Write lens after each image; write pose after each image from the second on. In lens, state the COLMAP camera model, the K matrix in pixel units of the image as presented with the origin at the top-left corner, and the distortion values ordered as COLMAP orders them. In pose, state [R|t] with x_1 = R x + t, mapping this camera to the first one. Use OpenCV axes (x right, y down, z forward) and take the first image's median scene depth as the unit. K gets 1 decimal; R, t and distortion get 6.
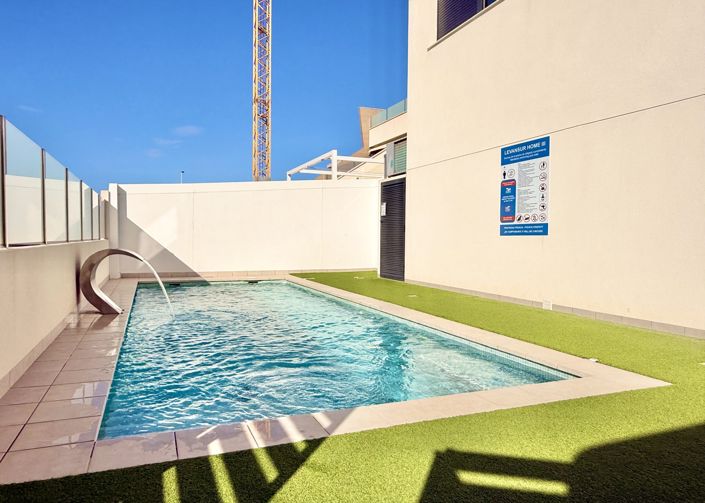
lens RADIAL K [[494.0, 0, 347.6], [0, 494.0, 243.8], [0, 0, 1]] dist [0.001749, -0.001494]
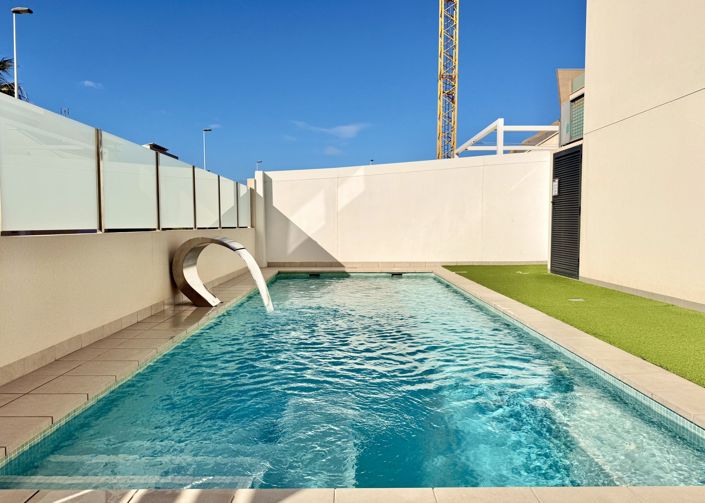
lens RADIAL K [[517.9, 0, 353.9], [0, 517.9, 244.1], [0, 0, 1]] dist [0.078569, -0.102568]
pose [[0.931007, 0.004591, -0.364972, 0.077977], [0.003536, 0.999761, 0.021596, 0.001882], [0.364984, -0.021397, 0.930768, 0.099044]]
